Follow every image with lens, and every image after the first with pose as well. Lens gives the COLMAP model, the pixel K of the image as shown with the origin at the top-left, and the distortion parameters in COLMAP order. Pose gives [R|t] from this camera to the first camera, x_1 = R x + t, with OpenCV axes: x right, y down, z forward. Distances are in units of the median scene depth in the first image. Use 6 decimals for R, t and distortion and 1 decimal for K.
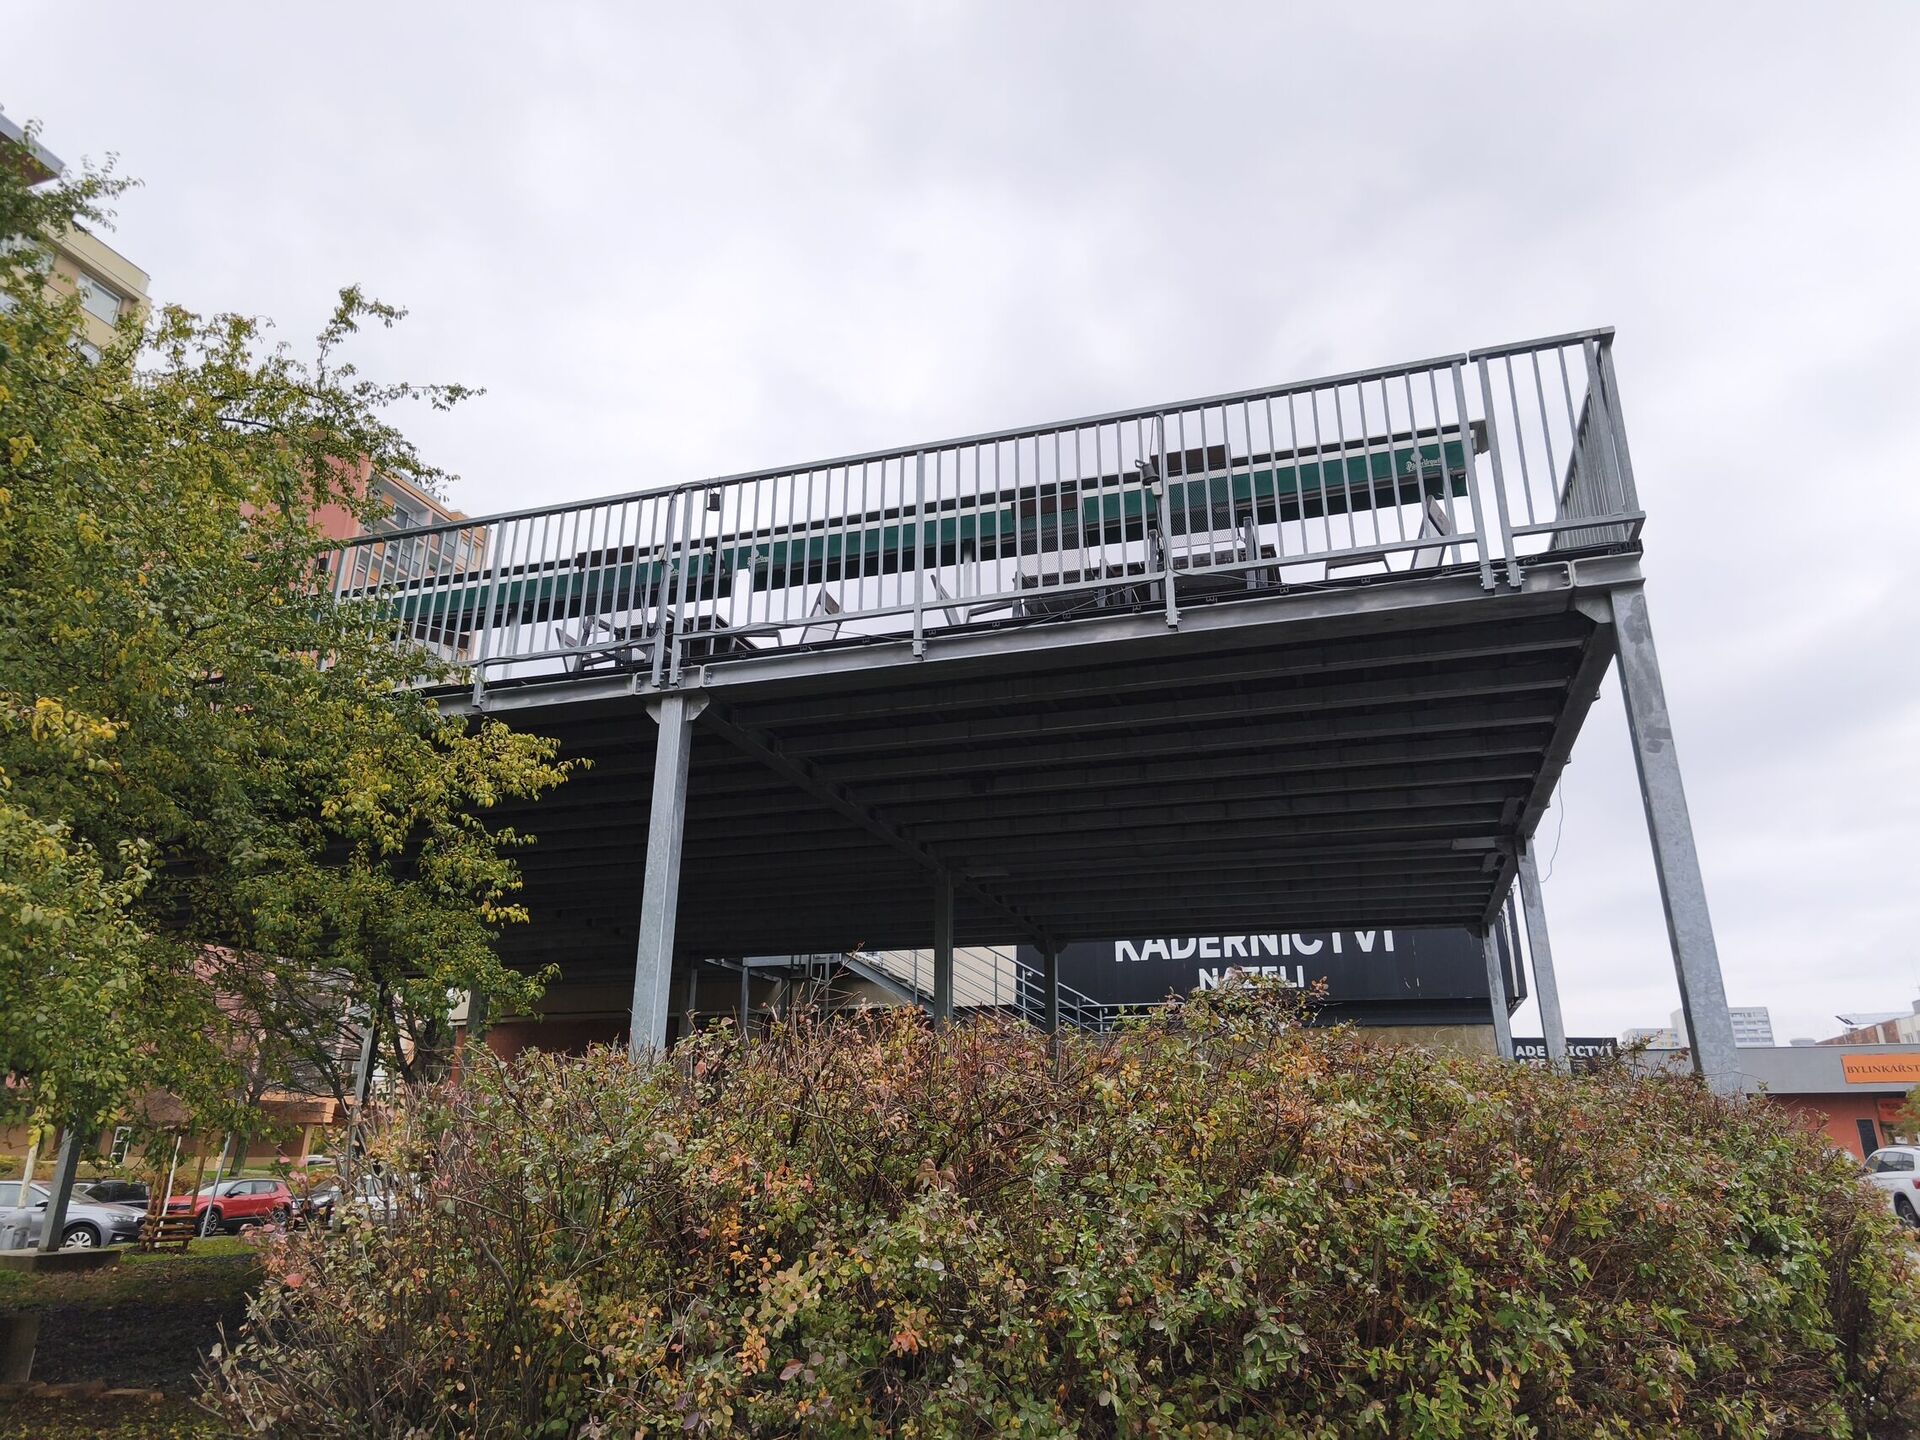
lens RADIAL K [[1246.3, 0, 949.5], [0, 1246.3, 721.5], [0, 0, 1]] dist [0.070124, -0.052553]
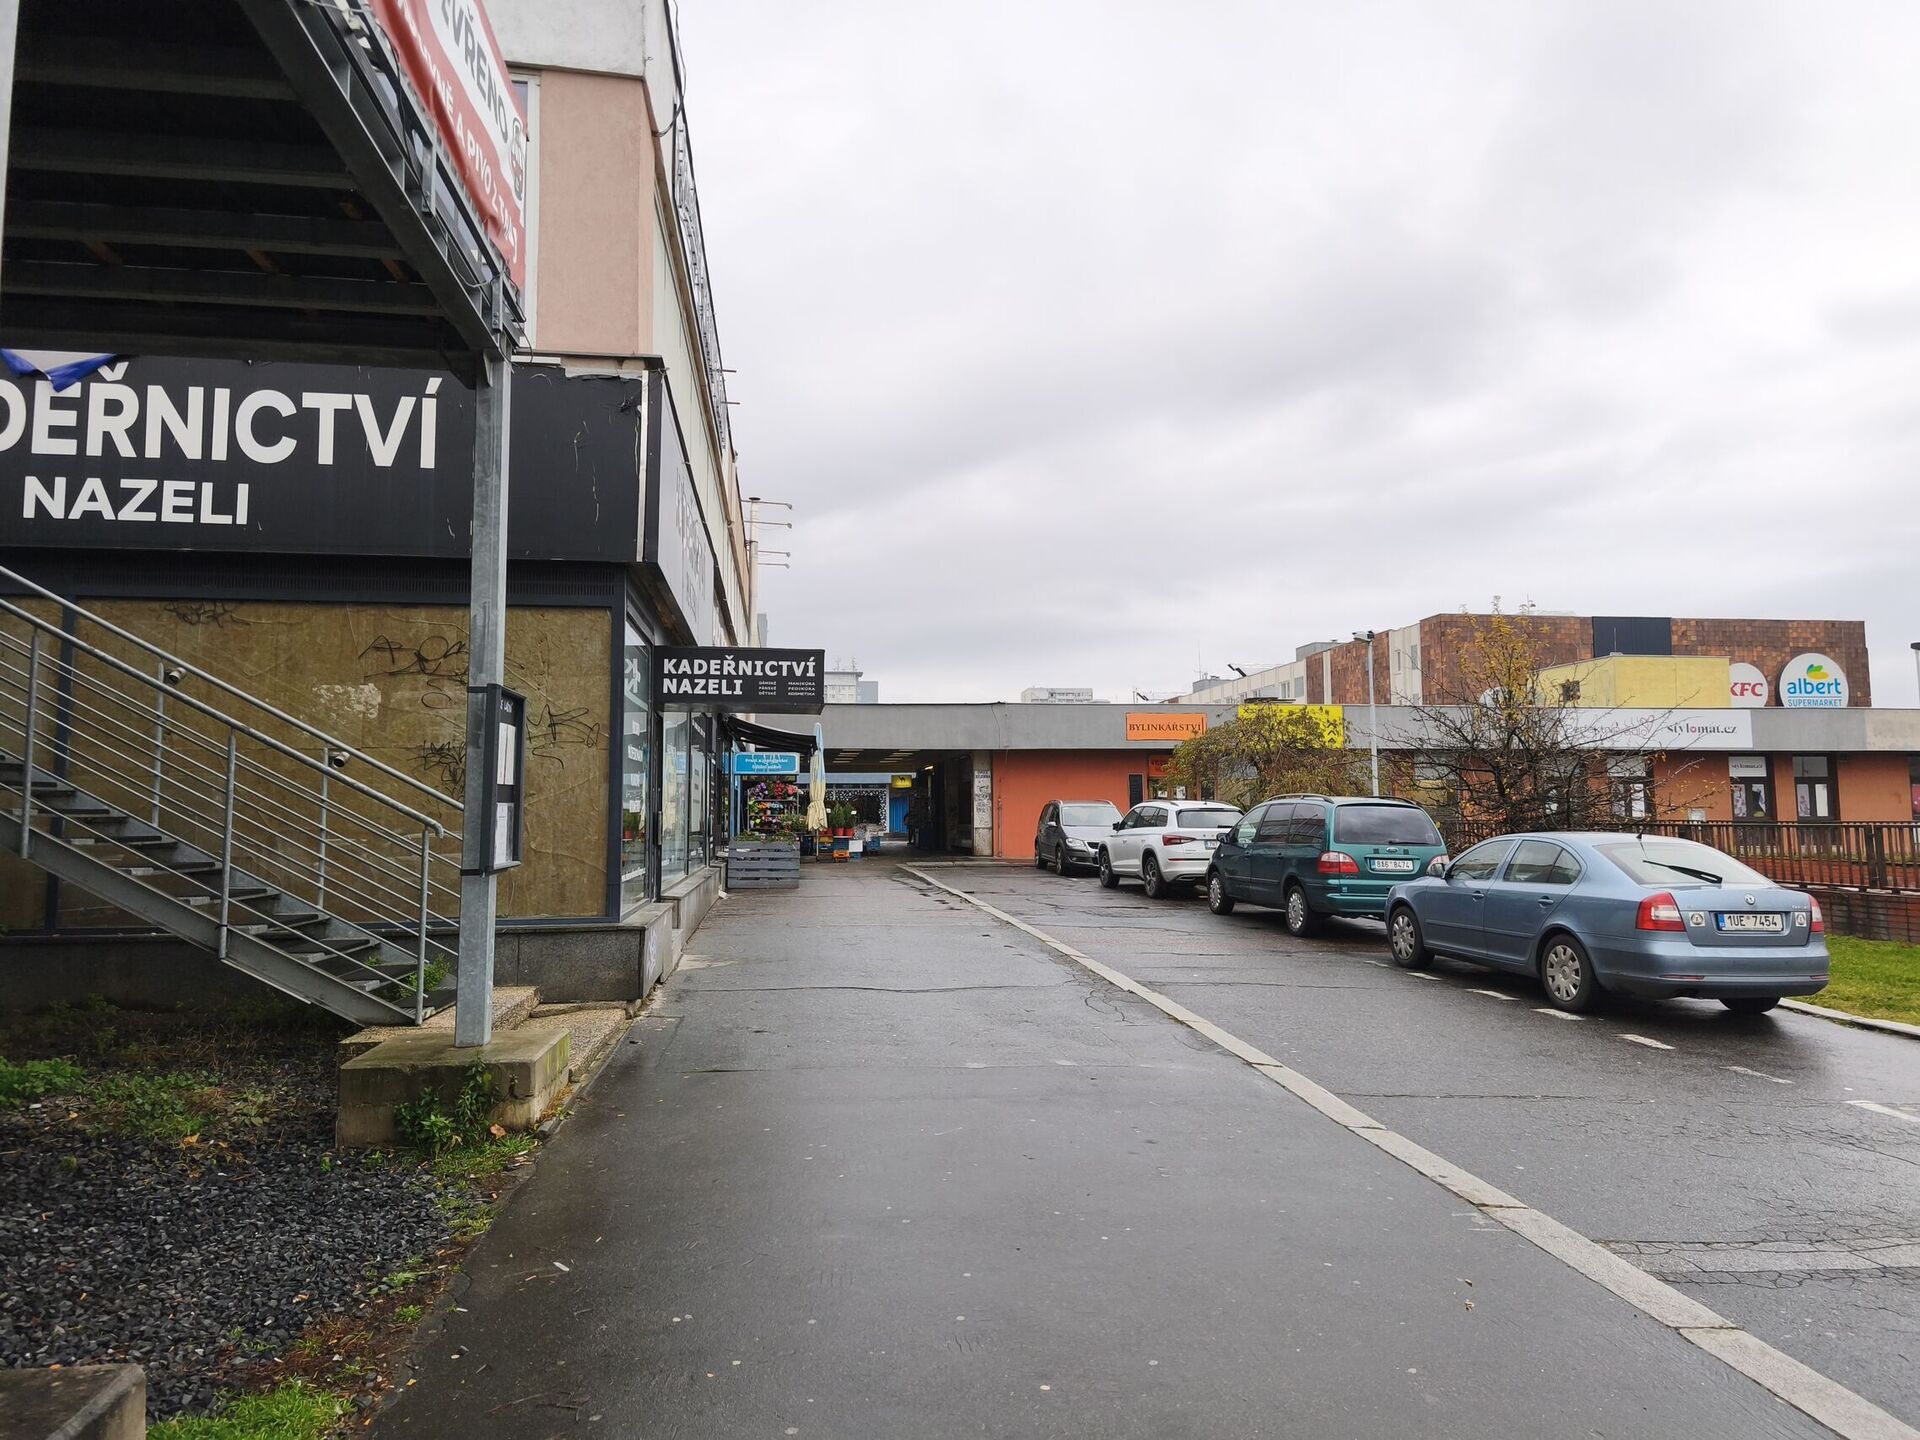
lens RADIAL K [[1246.3, 0, 954.8], [0, 1246.3, 705.7], [0, 0, 1]] dist [0.070124, -0.052553]
pose [[0.900892, 0.026073, 0.433259, 0.310885], [-0.130433, 0.968319, 0.212944, 0.132474], [-0.413981, -0.248351, 0.875752, 0.404740]]
